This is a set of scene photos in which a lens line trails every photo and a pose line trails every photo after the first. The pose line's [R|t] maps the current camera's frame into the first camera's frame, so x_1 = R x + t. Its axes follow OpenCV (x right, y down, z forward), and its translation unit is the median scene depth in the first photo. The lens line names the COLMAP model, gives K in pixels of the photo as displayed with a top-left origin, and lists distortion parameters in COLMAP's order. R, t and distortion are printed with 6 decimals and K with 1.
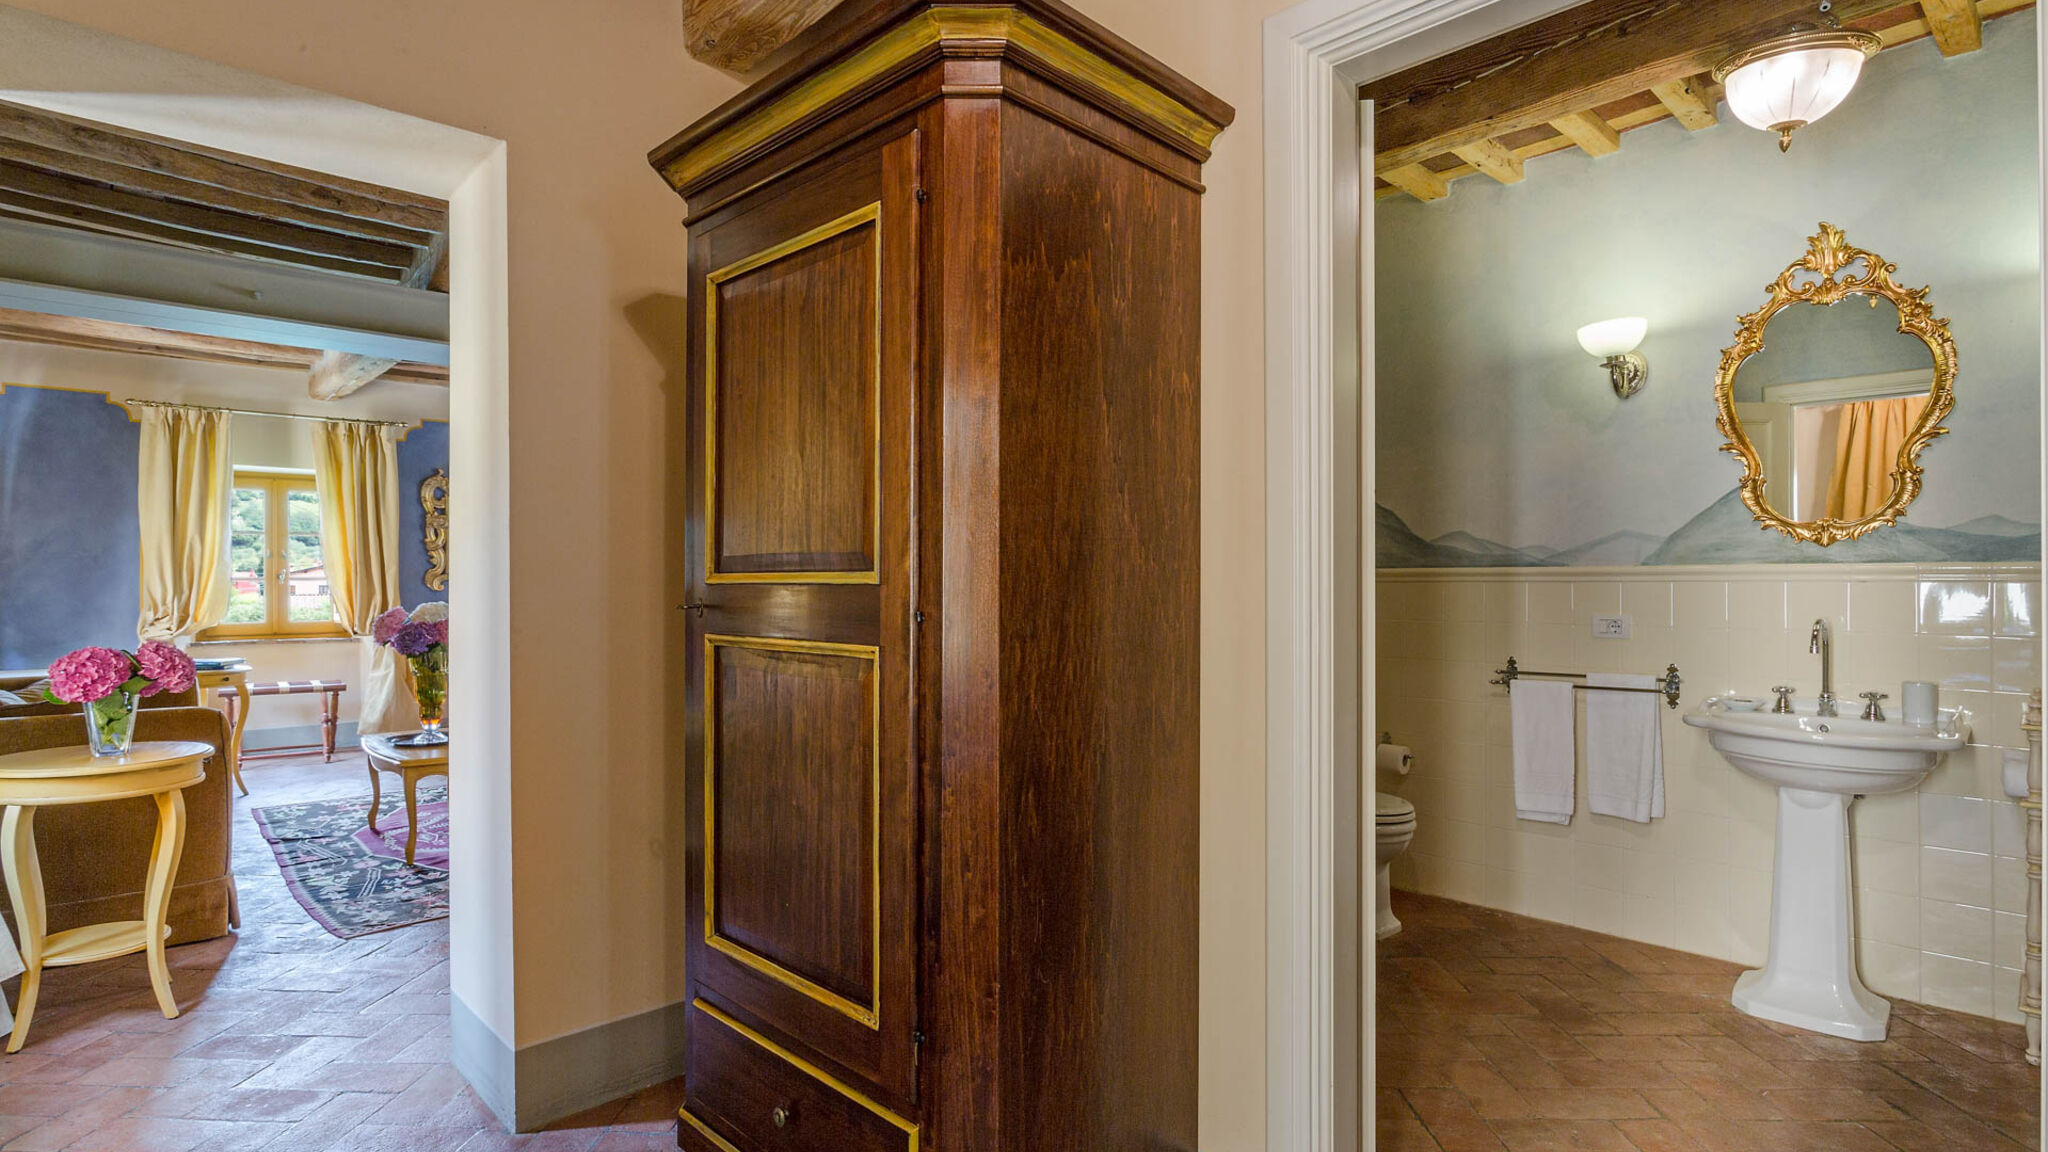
lens RADIAL K [[1019.9, 0, 1030.9], [0, 1019.9, 588.9], [0, 0, 1]] dist [-0.003253, 0.002471]
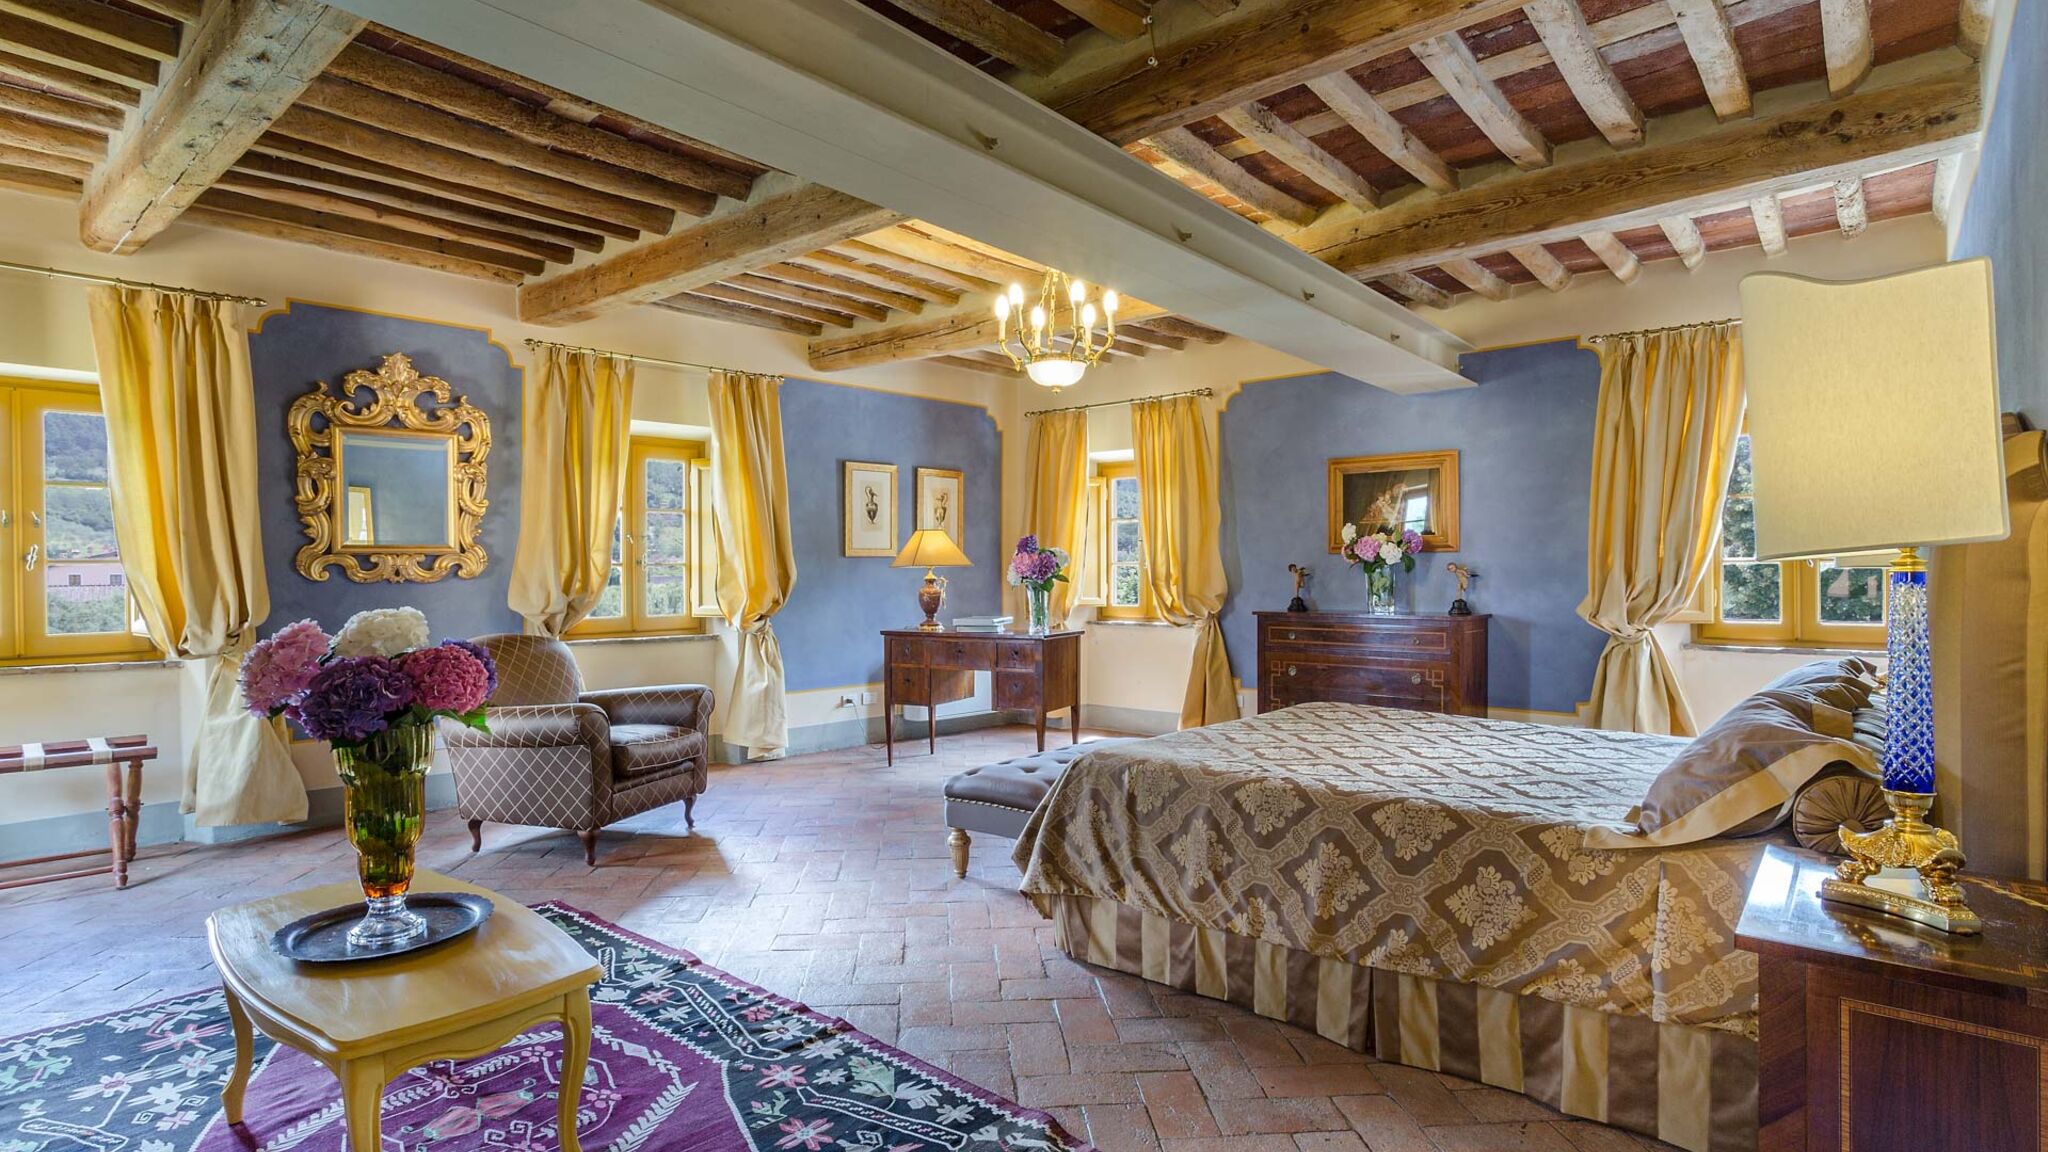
lens RADIAL K [[1019.9, 0, 1017.8], [0, 1019.9, 568.3], [0, 0, 1]] dist [-0.003253, 0.002471]
pose [[0.993042, -0.004955, 0.117654, -0.250552], [0.005558, 0.999973, -0.004803, -0.000339], [-0.117627, 0.005424, 0.993043, 0.362798]]
